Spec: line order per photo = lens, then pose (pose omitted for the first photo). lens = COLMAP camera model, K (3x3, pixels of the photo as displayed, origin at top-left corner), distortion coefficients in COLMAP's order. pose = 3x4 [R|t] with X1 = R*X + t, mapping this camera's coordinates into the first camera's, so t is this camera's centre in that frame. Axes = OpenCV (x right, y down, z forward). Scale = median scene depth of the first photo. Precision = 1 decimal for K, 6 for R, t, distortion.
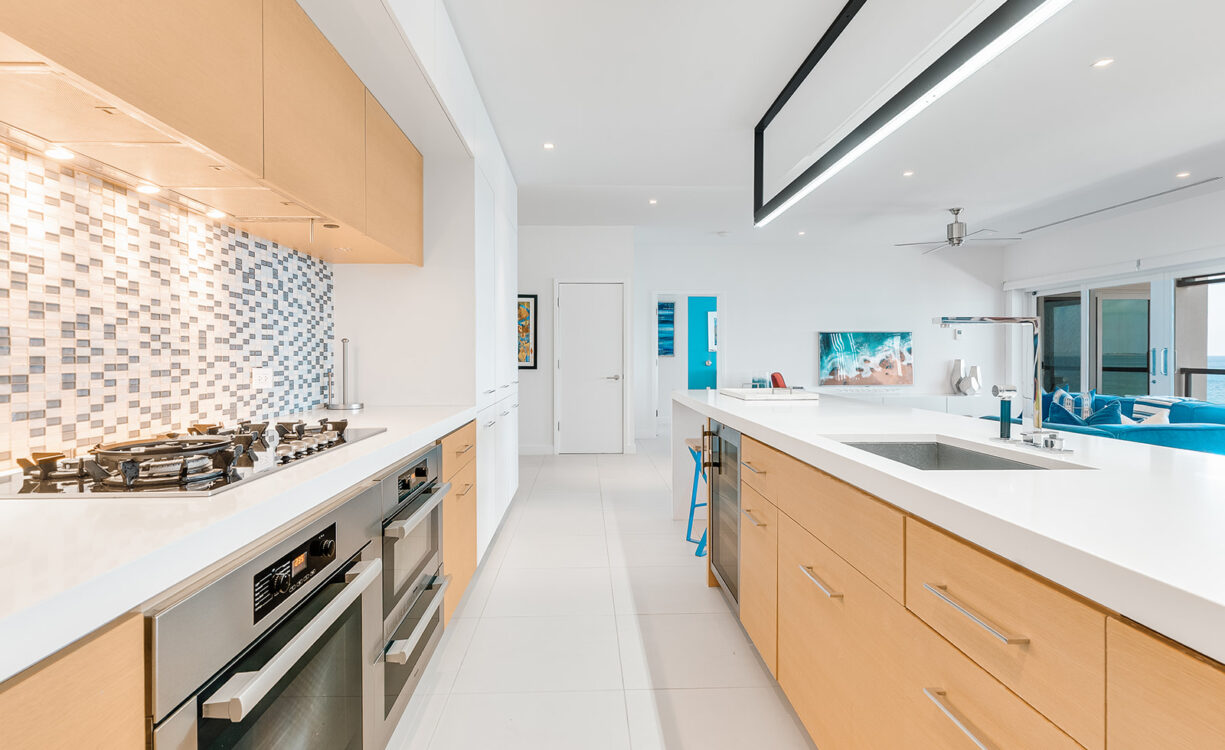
lens RADIAL K [[587.4, 0, 590.0], [0, 587.4, 353.8], [0, 0, 1]] dist [0.004263, -0.002461]
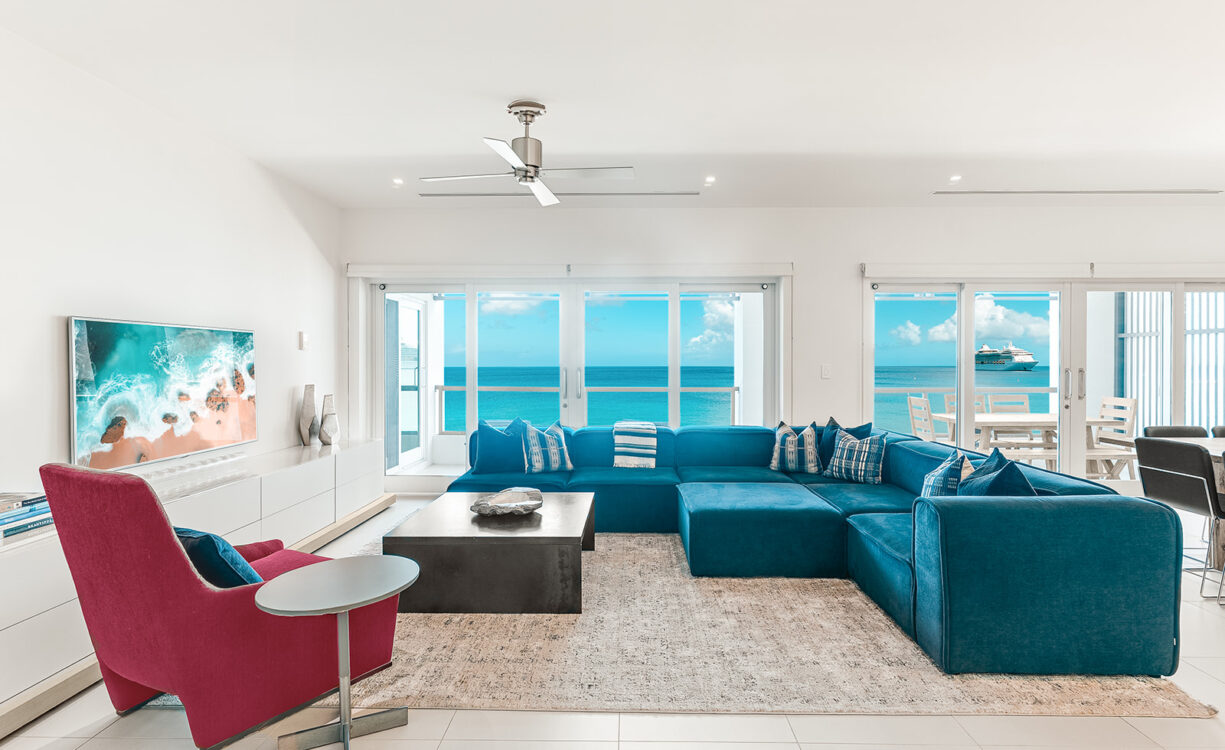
lens RADIAL K [[587.4, 0, 636.0], [0, 587.4, 366.3], [0, 0, 1]] dist [0.004263, -0.002461]
pose [[0.007827, -0.001984, 0.999967, 0.225239], [-0.005197, 0.999984, 0.002025, -0.041282], [-0.999956, -0.005212, 0.007816, 2.584606]]
